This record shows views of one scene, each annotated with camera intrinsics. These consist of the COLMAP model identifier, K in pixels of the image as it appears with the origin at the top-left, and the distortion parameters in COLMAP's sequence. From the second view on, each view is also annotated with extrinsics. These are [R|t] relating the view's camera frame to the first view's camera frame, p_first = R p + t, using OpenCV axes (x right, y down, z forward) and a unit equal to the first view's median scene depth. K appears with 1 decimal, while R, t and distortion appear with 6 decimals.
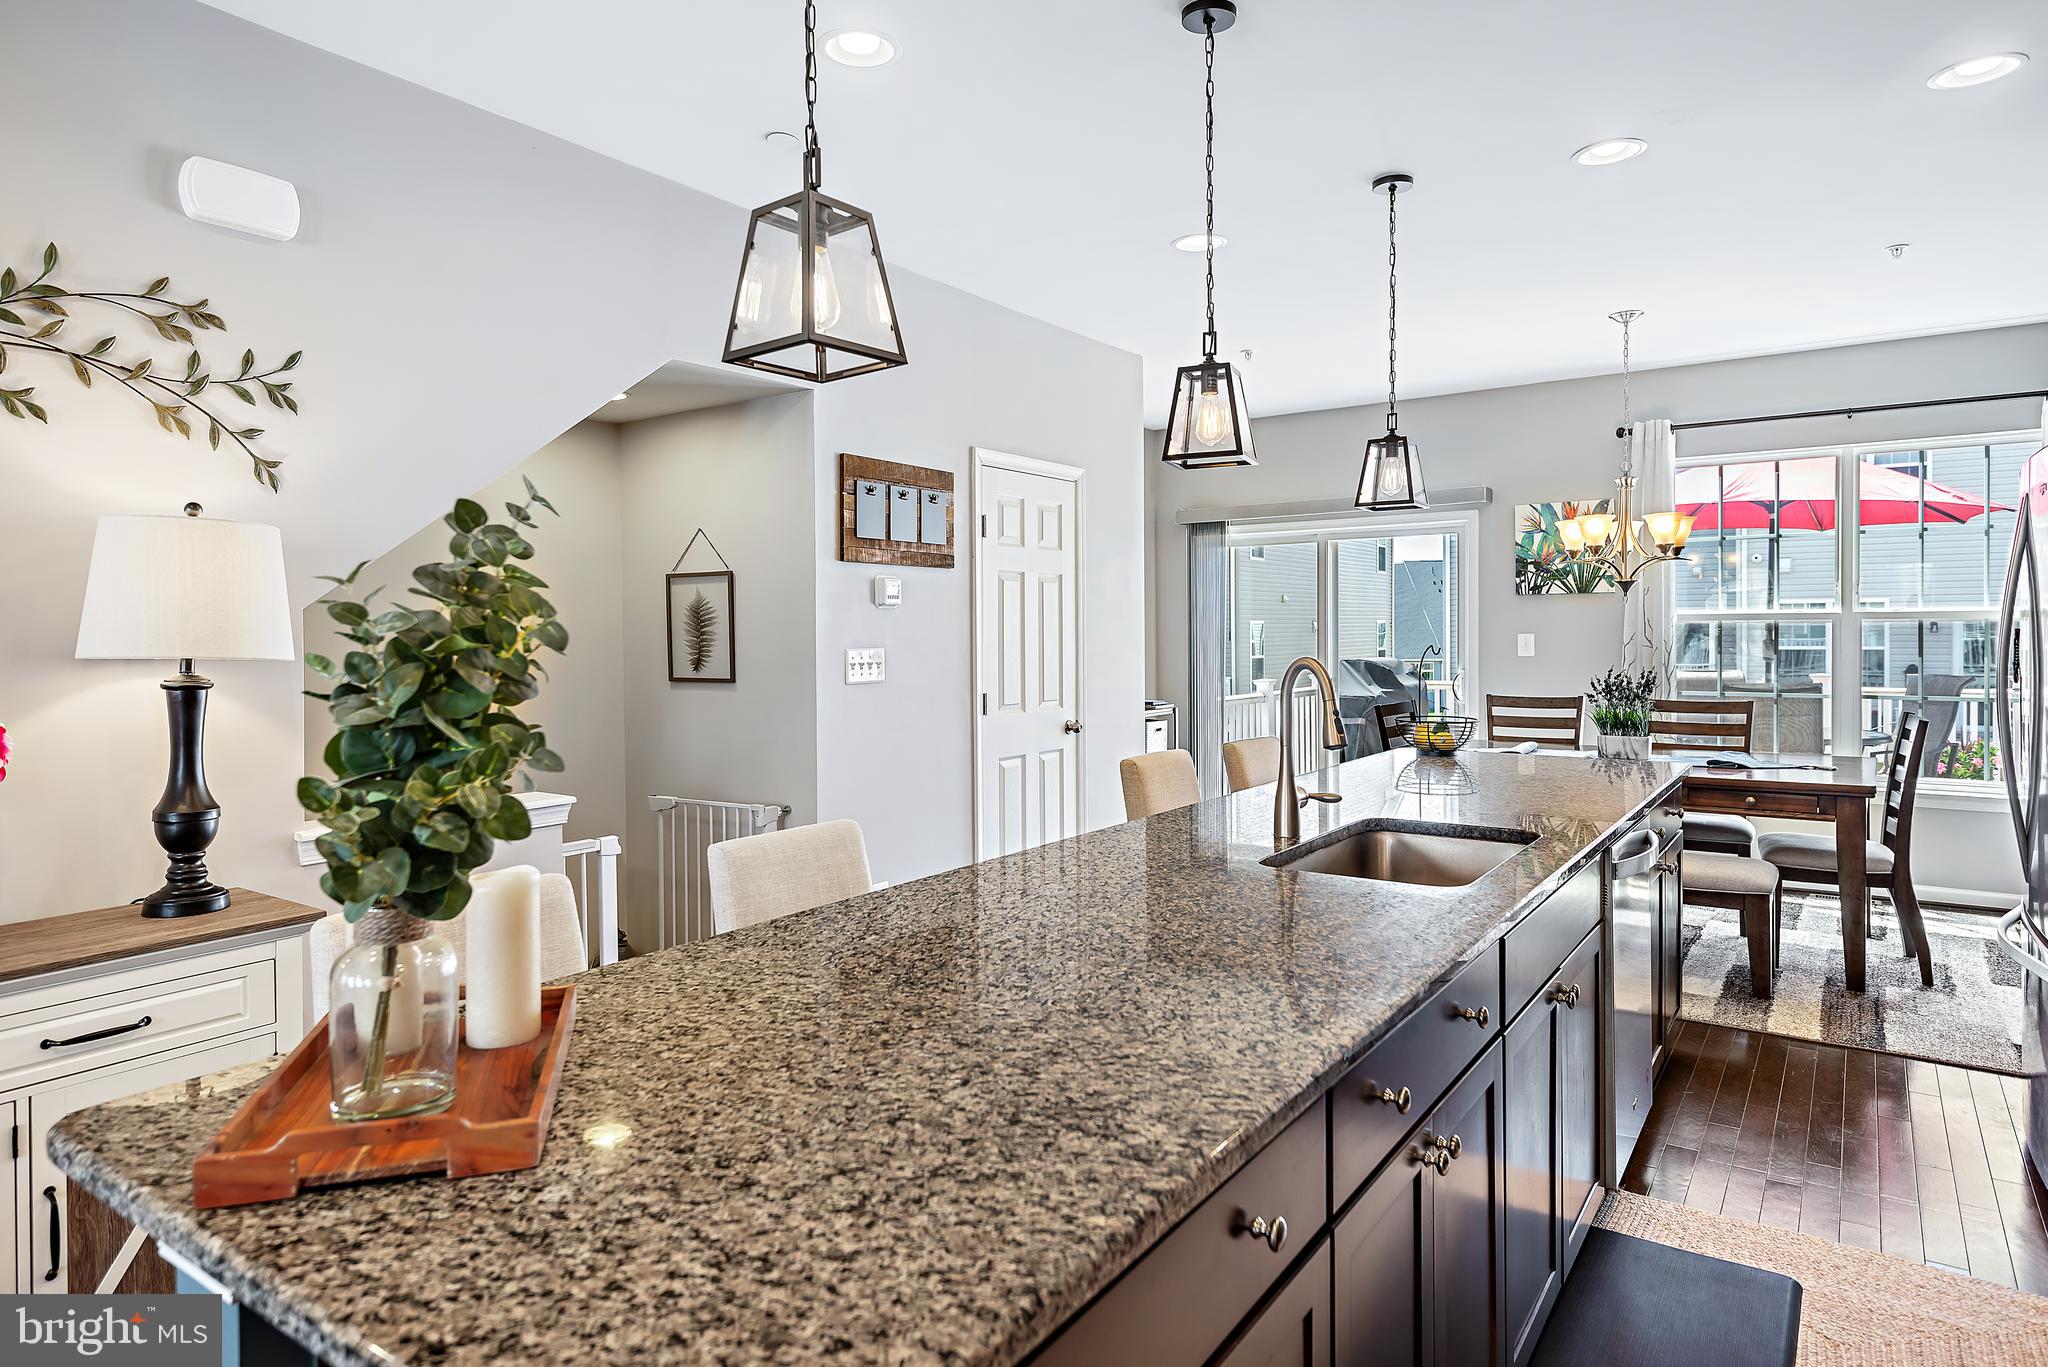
lens RADIAL K [[1181.6, 0, 1024.0], [0, 1181.6, 683.5], [0, 0, 1]] dist [-0.004687, -0.001281]
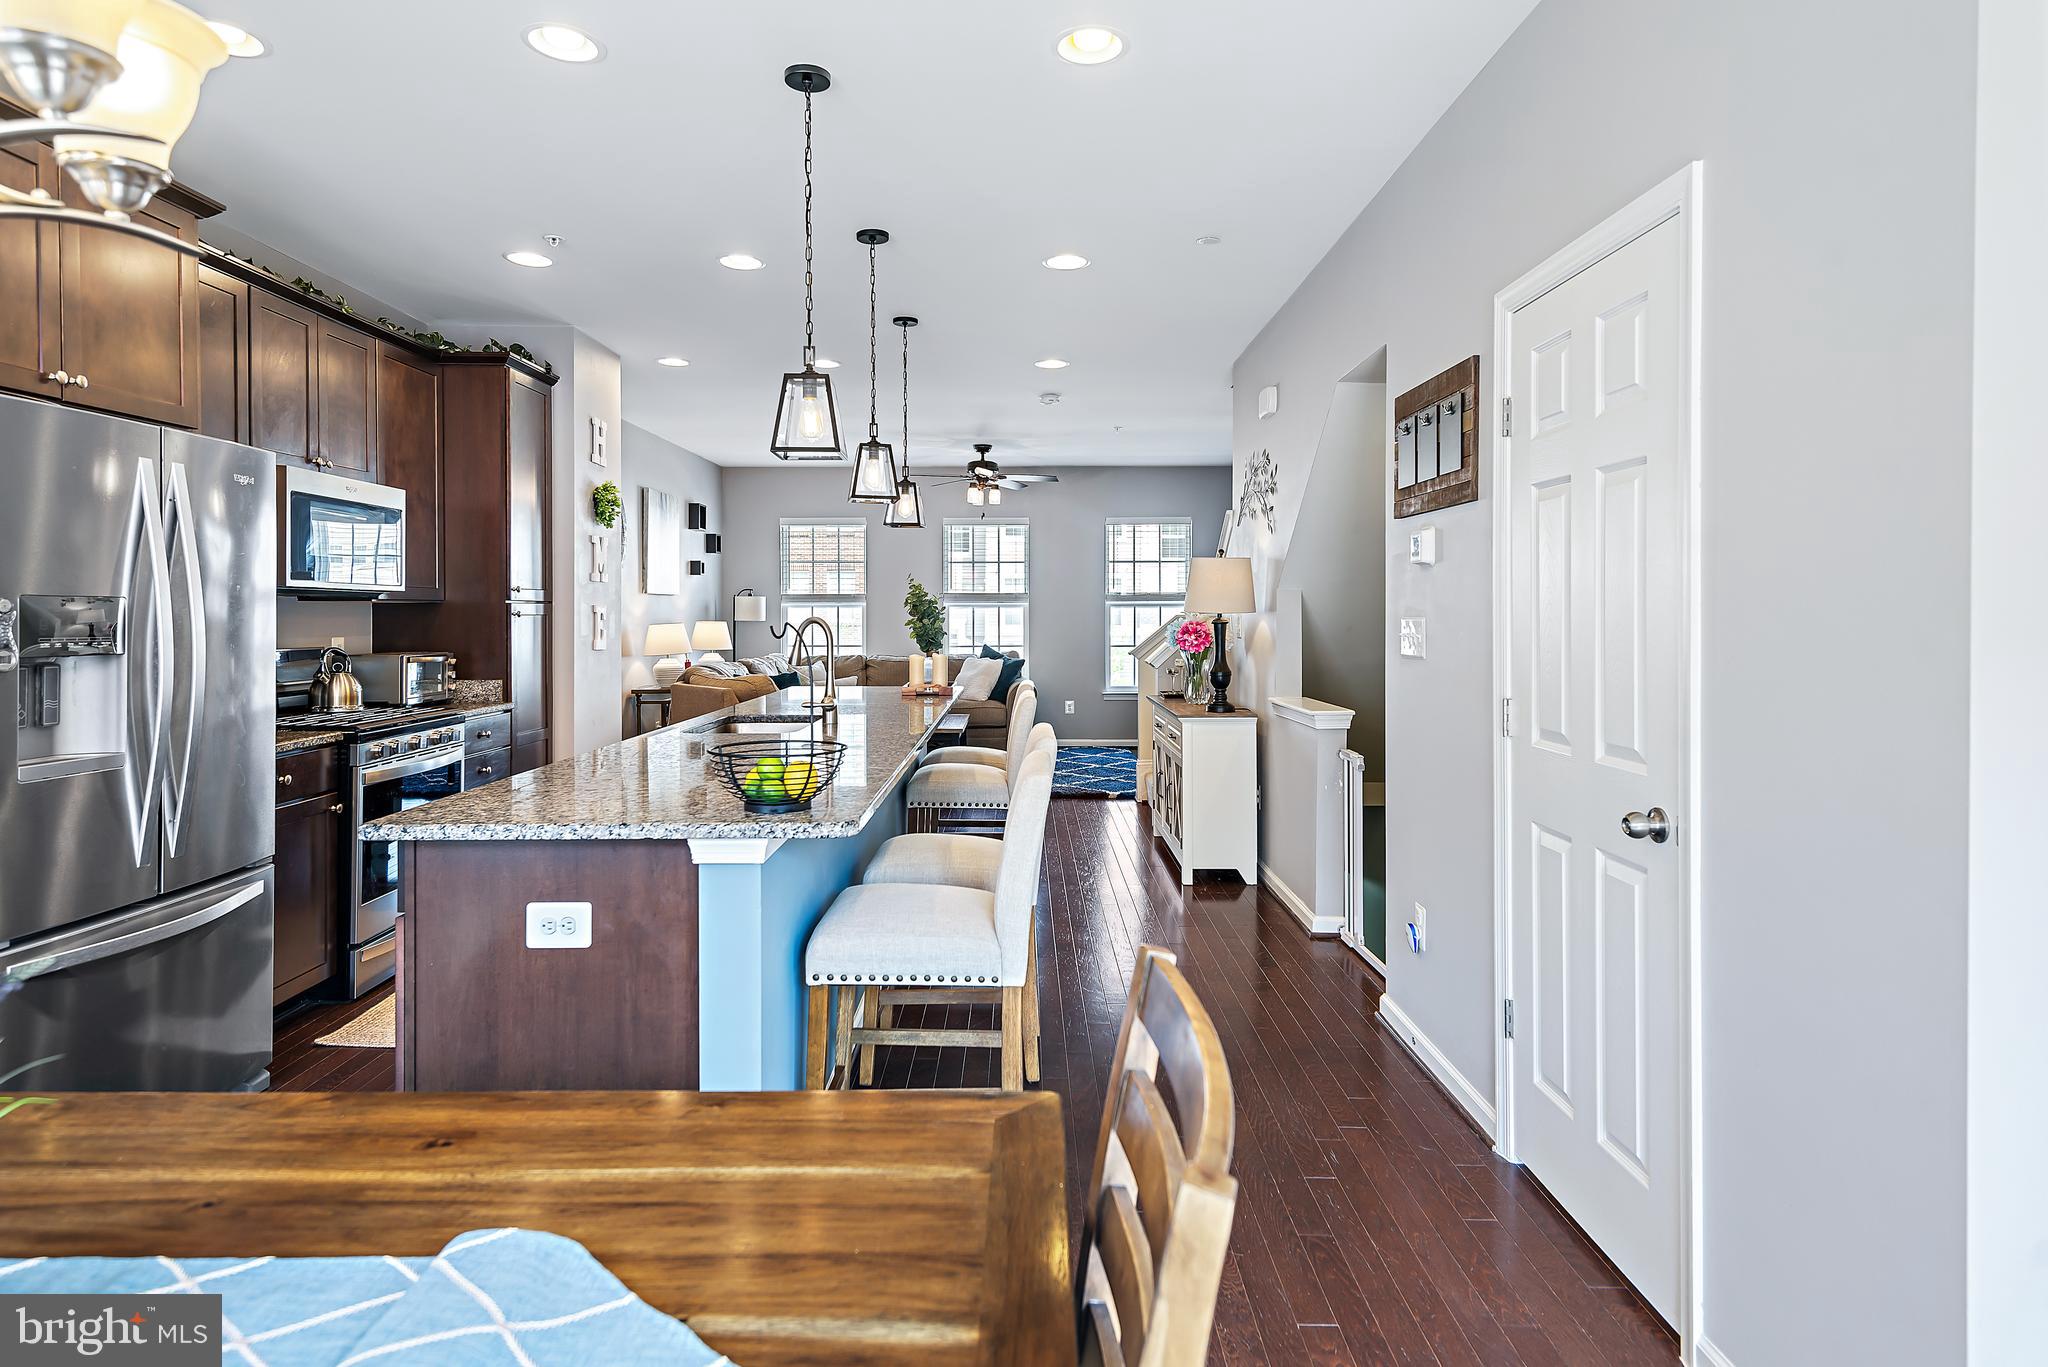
lens RADIAL K [[1138.1, 0, 1026.0], [0, 1138.1, 621.5], [0, 0, 1]] dist [0.041115, -0.024815]
pose [[-0.818456, 0.013674, -0.574406, 0.914337], [-0.018035, 0.998613, 0.049470, -0.101437], [0.574286, 0.050849, -0.817074, 2.458139]]
